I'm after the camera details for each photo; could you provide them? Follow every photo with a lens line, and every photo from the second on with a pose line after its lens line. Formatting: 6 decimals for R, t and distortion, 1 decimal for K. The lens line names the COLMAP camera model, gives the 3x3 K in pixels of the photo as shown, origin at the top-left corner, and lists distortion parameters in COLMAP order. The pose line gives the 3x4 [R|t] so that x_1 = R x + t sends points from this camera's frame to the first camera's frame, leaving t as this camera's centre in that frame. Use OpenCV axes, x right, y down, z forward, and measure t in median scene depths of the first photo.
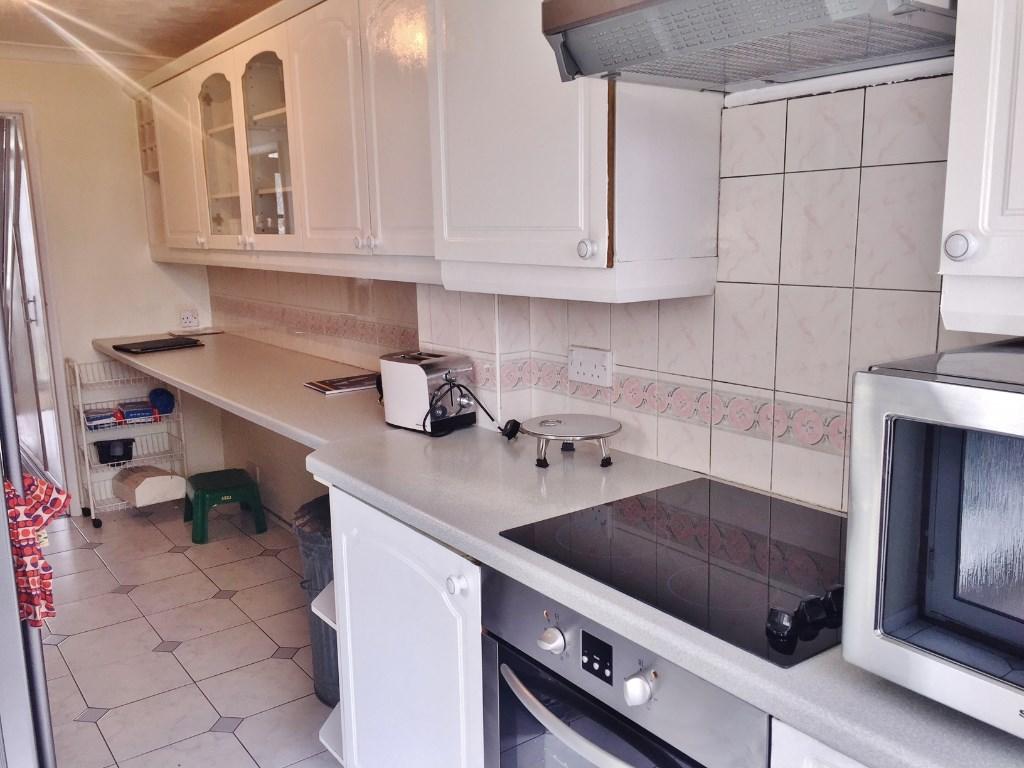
lens RADIAL K [[864.7, 0, 518.8], [0, 864.7, 383.7], [0, 0, 1]] dist [0.054667, -0.039192]
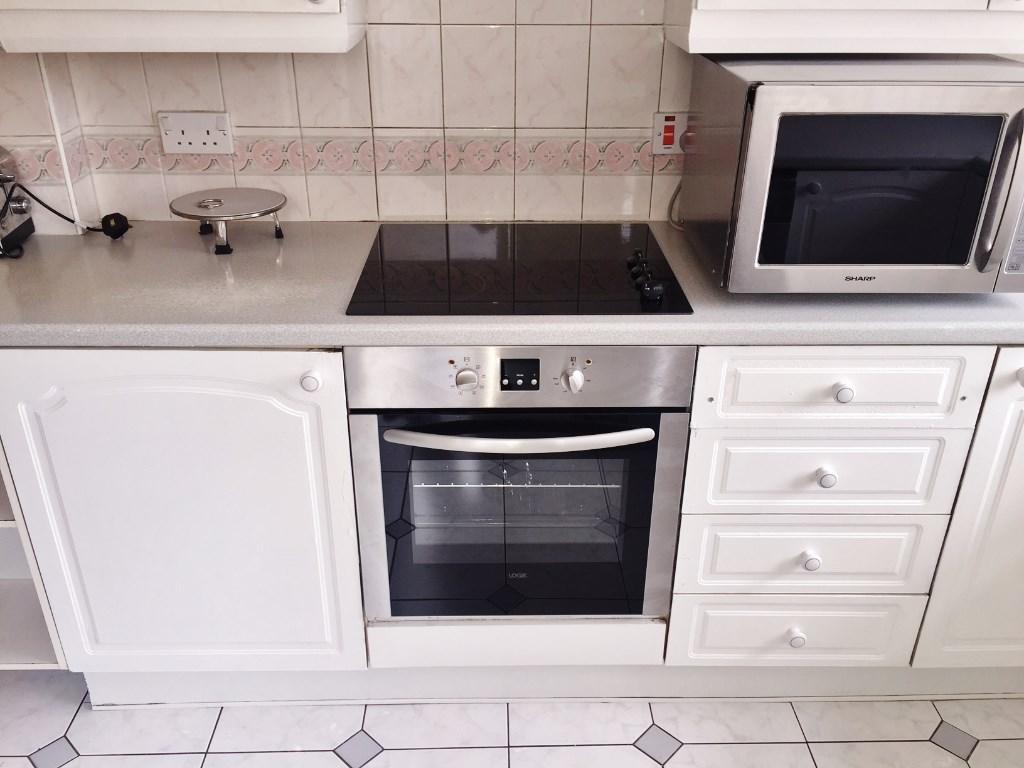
lens RADIAL K [[864.7, 0, 518.3], [0, 864.7, 391.1], [0, 0, 1]] dist [0.054667, -0.039192]
pose [[0.585589, -0.358053, 0.727244, -0.528737], [0.129160, 0.926911, 0.352355, -0.054437], [-0.800252, -0.112404, 0.589035, 0.208209]]
